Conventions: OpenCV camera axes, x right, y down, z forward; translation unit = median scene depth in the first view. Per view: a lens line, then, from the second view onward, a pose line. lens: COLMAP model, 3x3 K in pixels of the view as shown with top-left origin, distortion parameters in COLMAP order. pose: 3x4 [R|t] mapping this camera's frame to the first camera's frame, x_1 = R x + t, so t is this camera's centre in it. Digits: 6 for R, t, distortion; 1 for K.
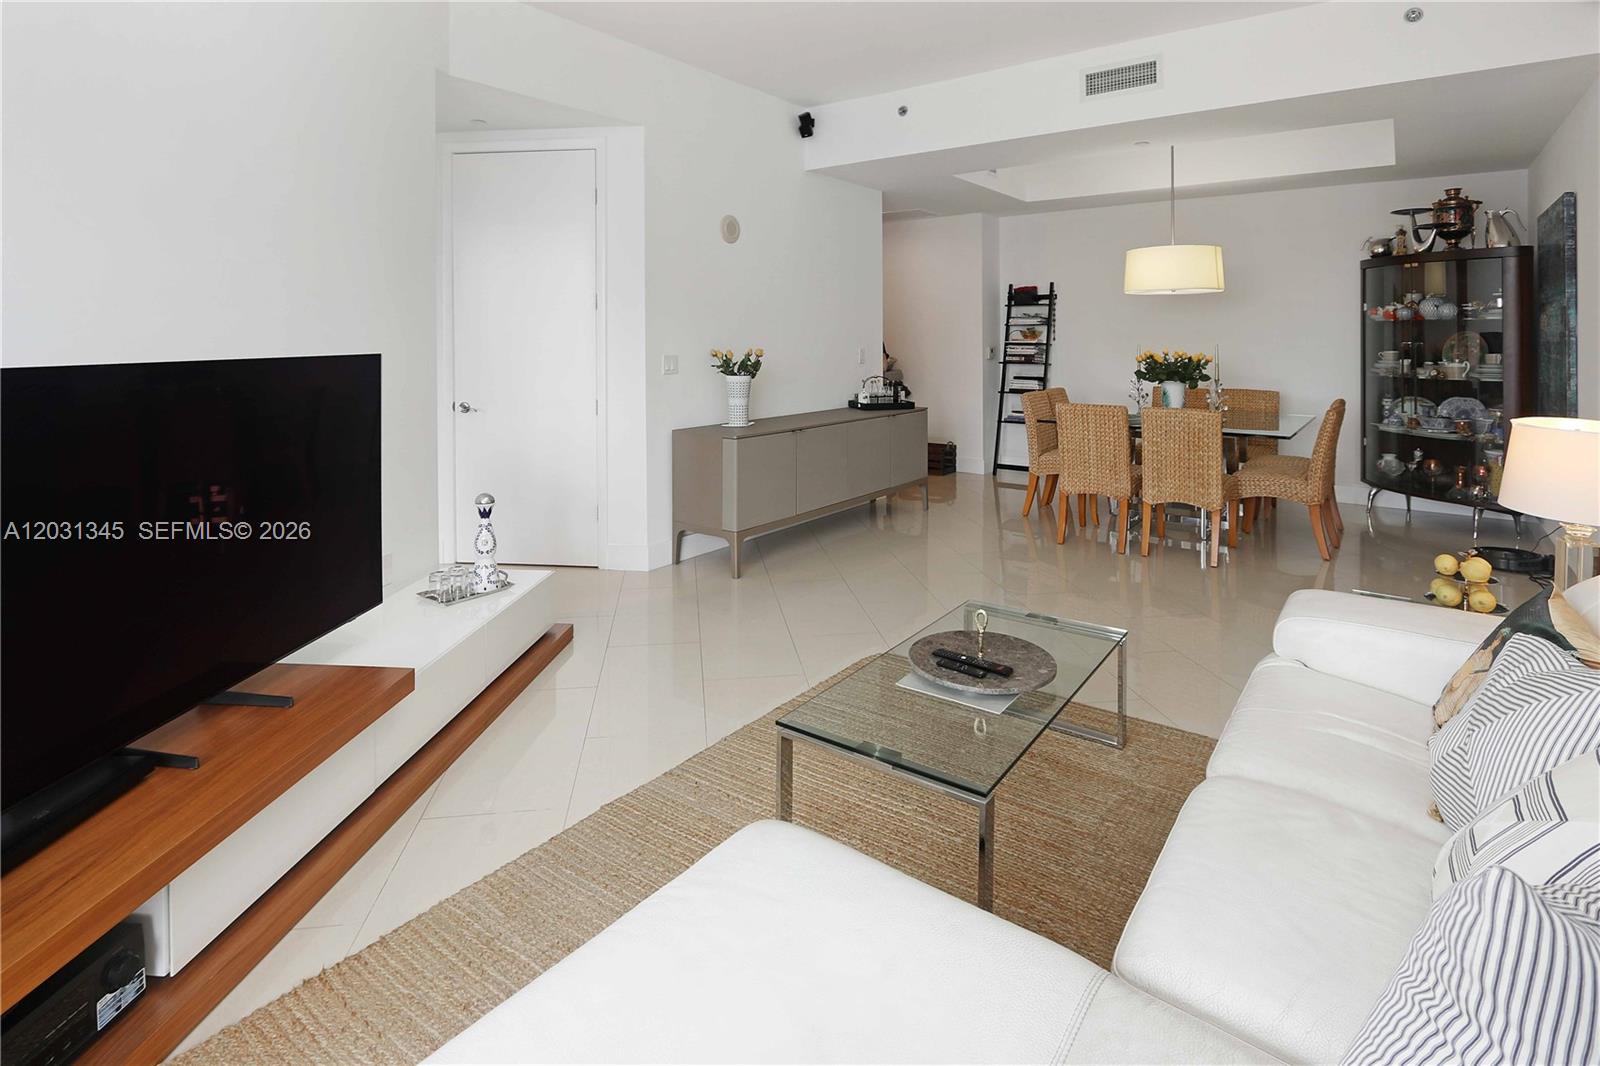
lens RADIAL K [[778.3, 0, 781.5], [0, 778.3, 330.5], [0, 0, 1]] dist [-0.012342, 0.002858]
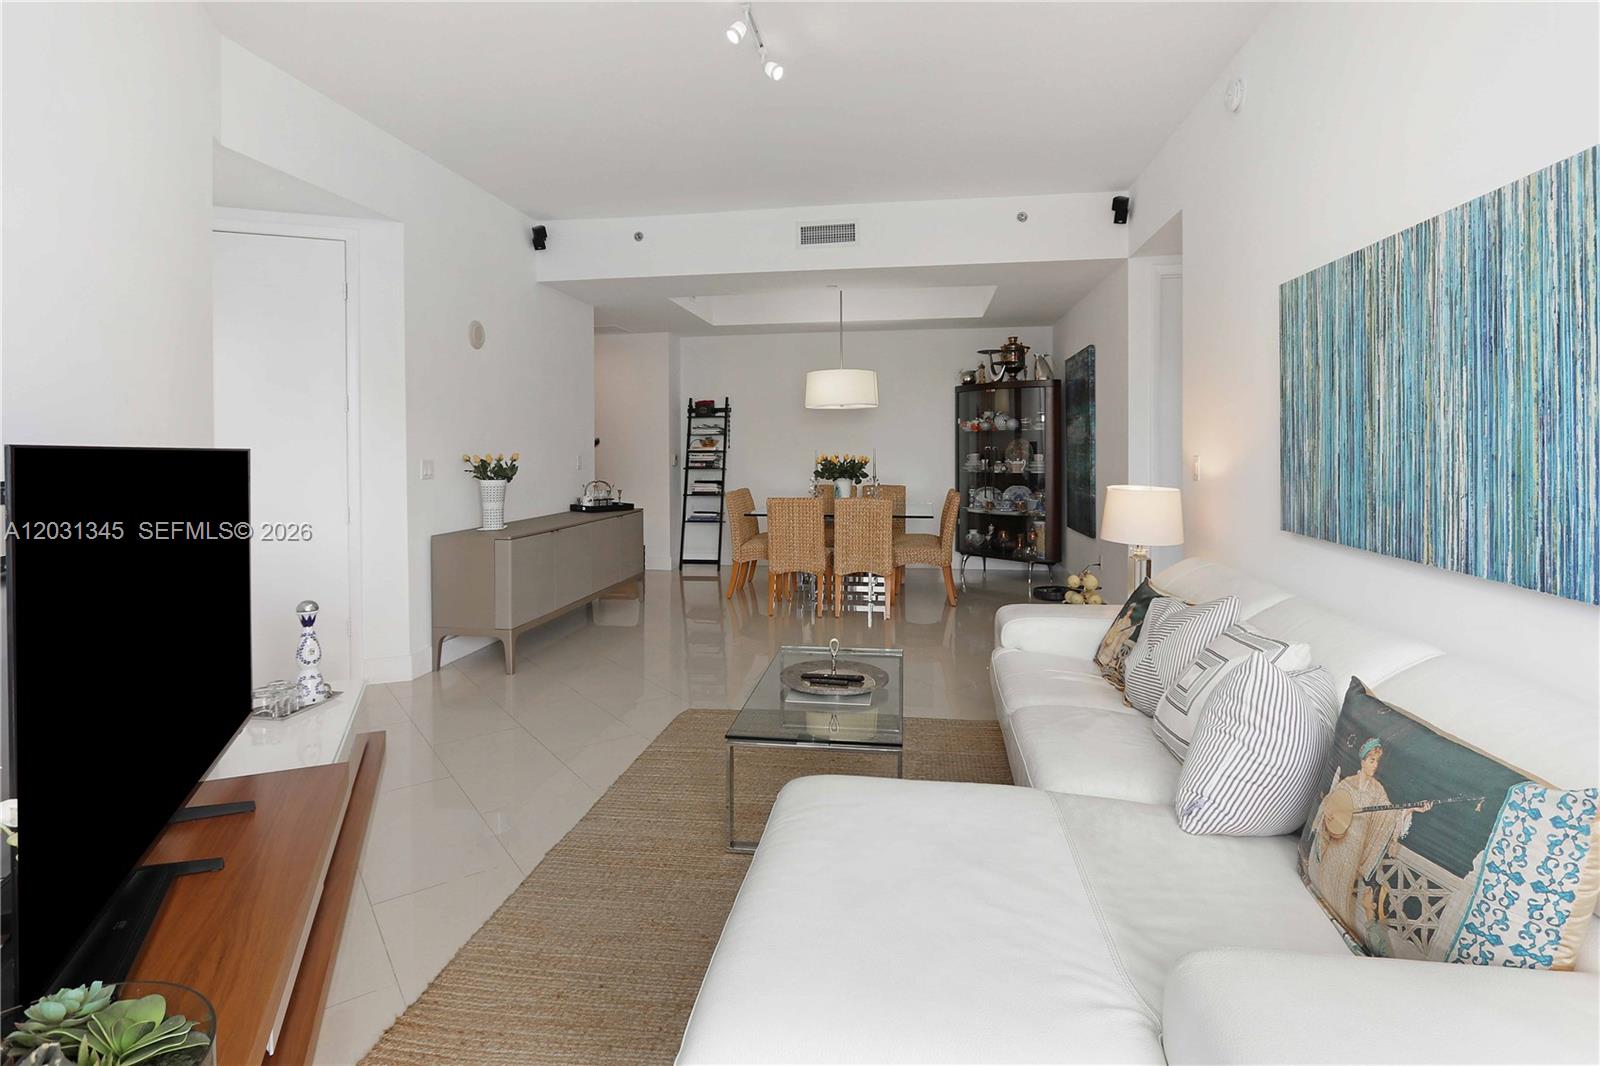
lens RADIAL K [[778.3, 0, 745.4], [0, 778.3, 449.8], [0, 0, 1]] dist [-0.012342, 0.002858]
pose [[0.896419, -0.003529, 0.443194, -0.180275], [0.001172, 0.999984, 0.005593, 0.011716], [-0.443207, -0.004495, 0.896408, -0.046990]]
